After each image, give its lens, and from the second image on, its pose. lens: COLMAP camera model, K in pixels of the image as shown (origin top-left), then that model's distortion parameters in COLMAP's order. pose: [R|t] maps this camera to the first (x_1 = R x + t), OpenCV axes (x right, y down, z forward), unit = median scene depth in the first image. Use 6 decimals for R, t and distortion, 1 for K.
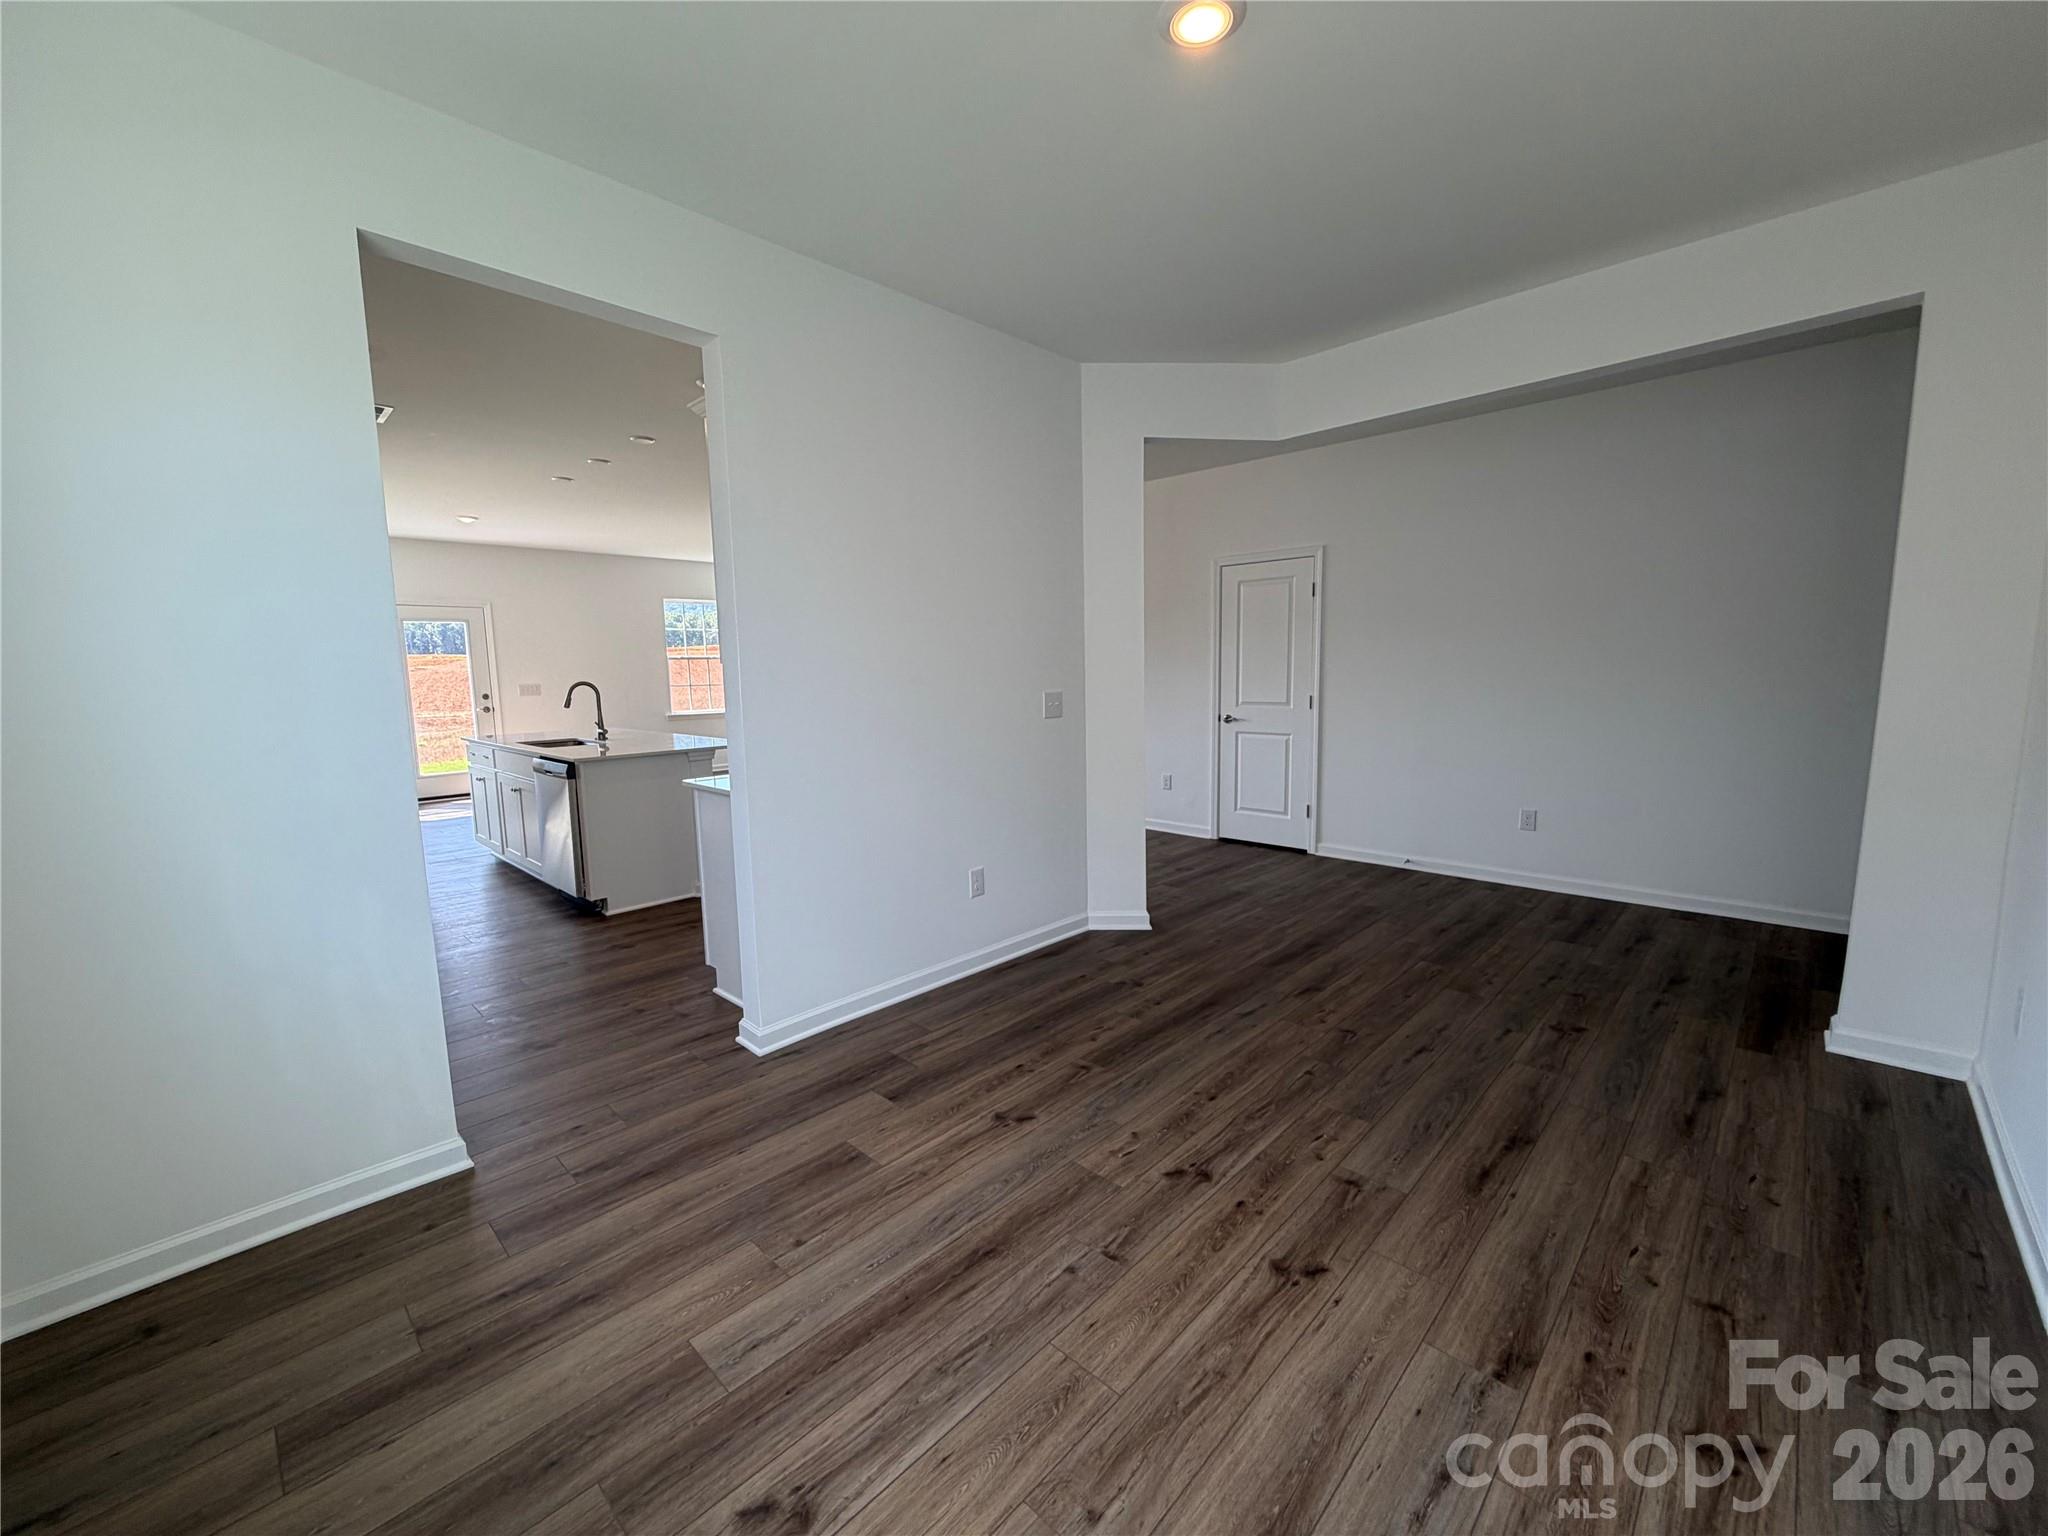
lens RADIAL K [[821.2, 0, 1023.8], [0, 821.2, 758.6], [0, 0, 1]] dist [-0.001767, -0.000107]
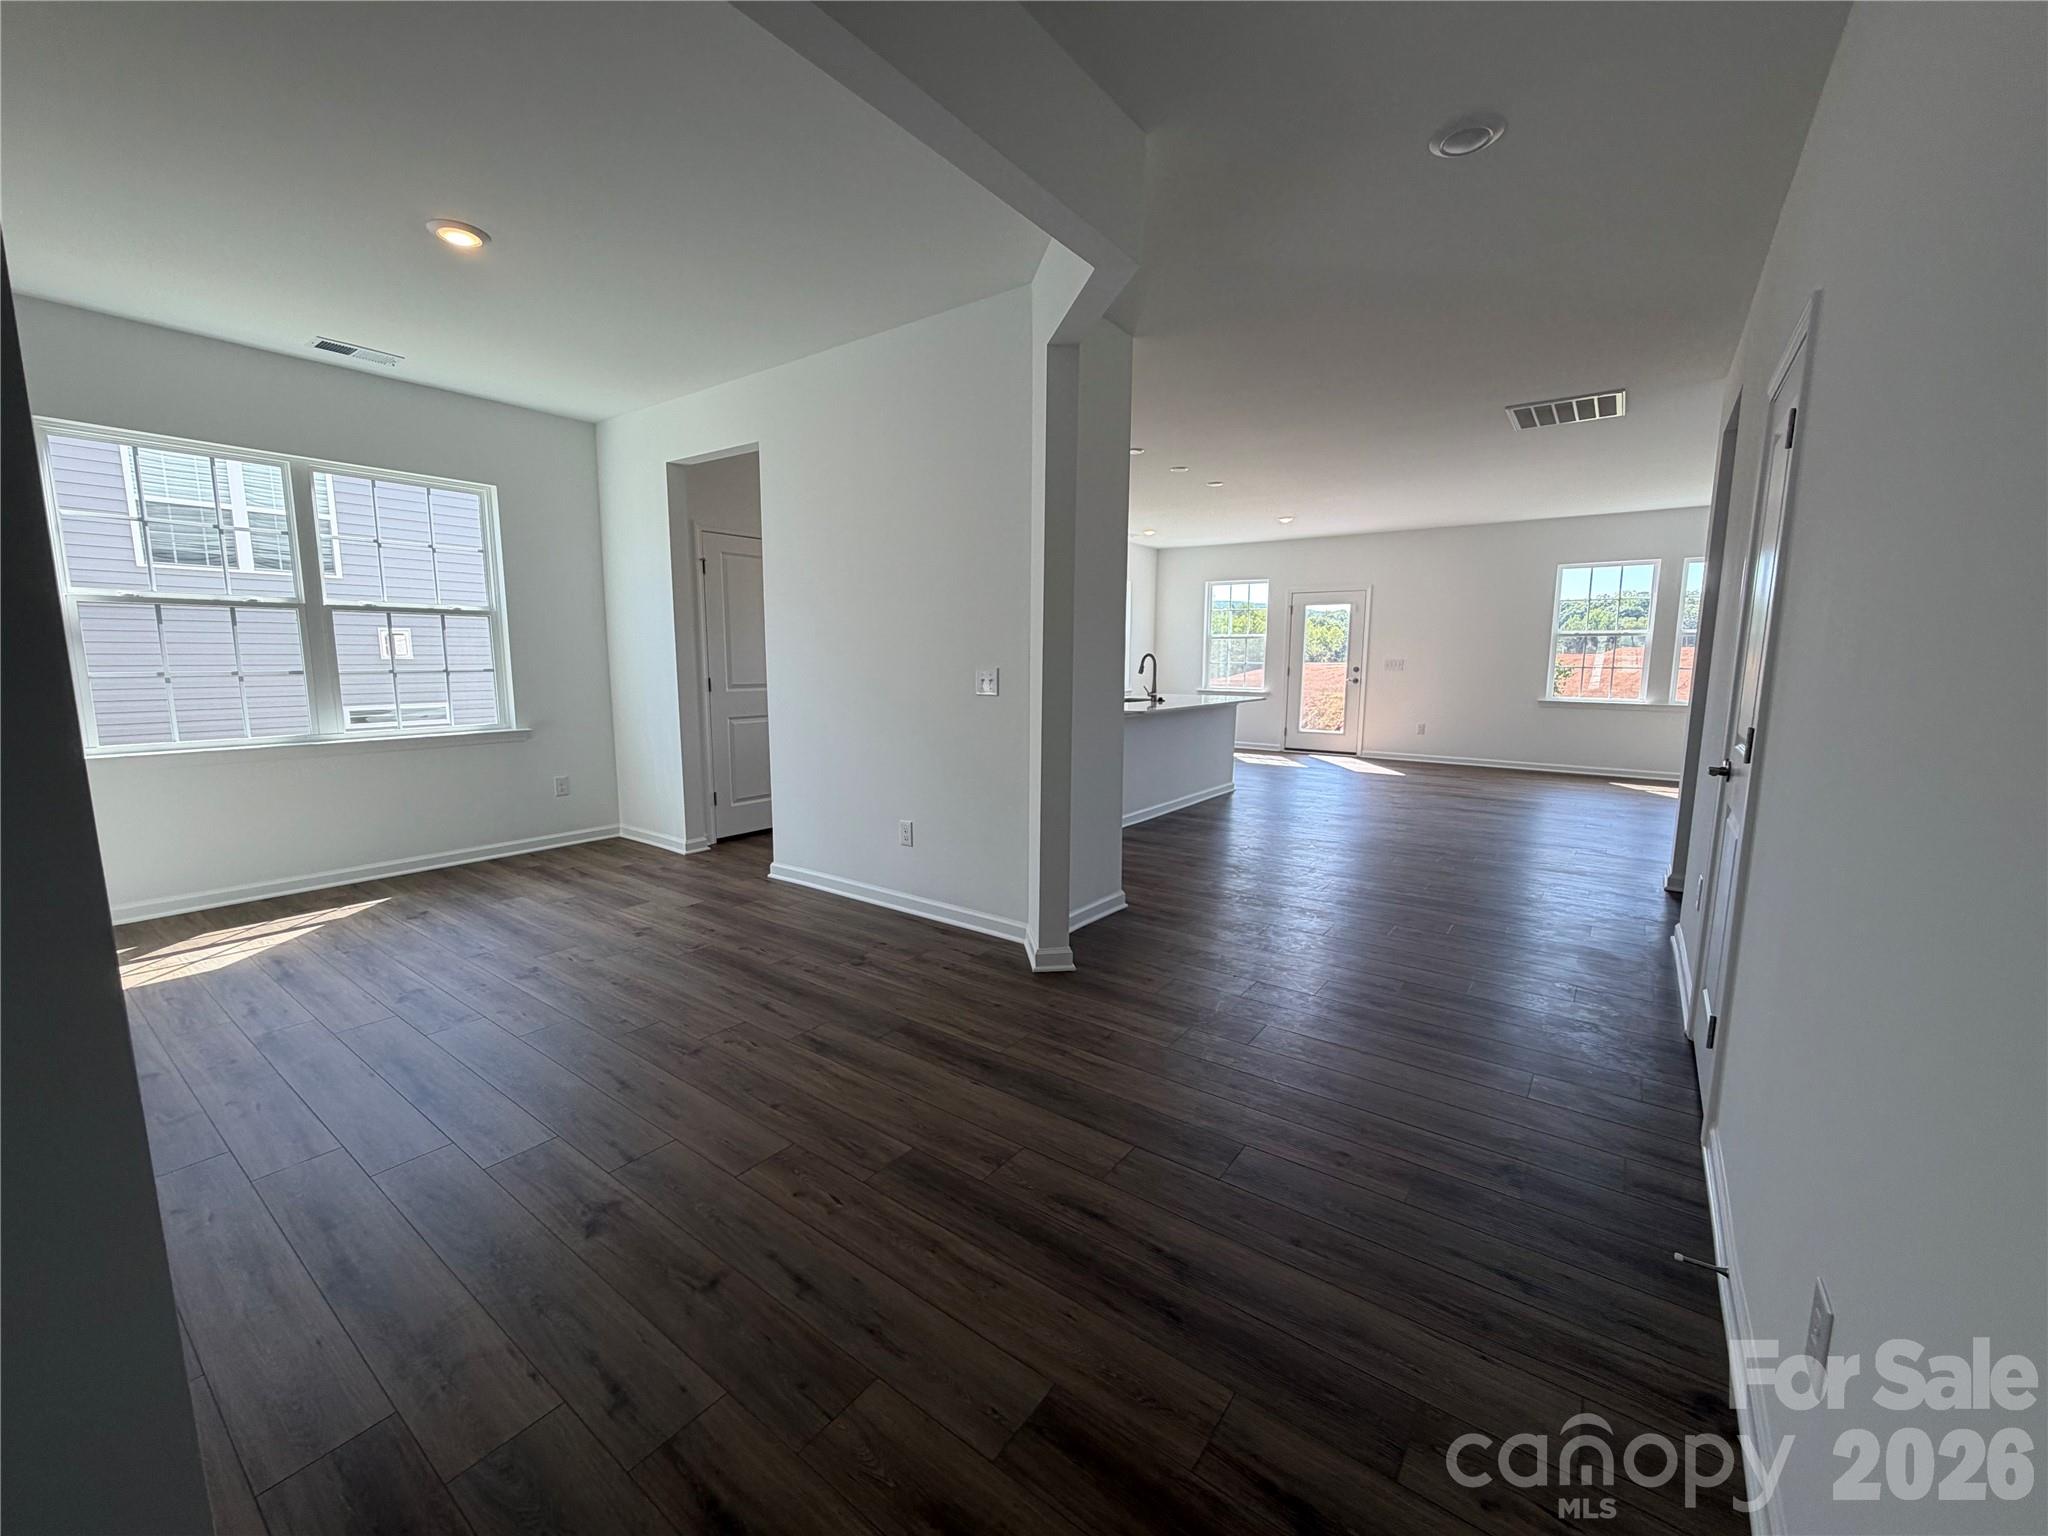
lens RADIAL K [[819.9, 0, 1024.0], [0, 819.9, 768.0], [0, 0, 1]] dist [-0.001837, 0.000040]
pose [[0.129073, 0.156194, -0.979257, 1.639838], [-0.119984, 0.982722, 0.140932, -0.179747], [0.984349, 0.099305, 0.145584, 1.542796]]
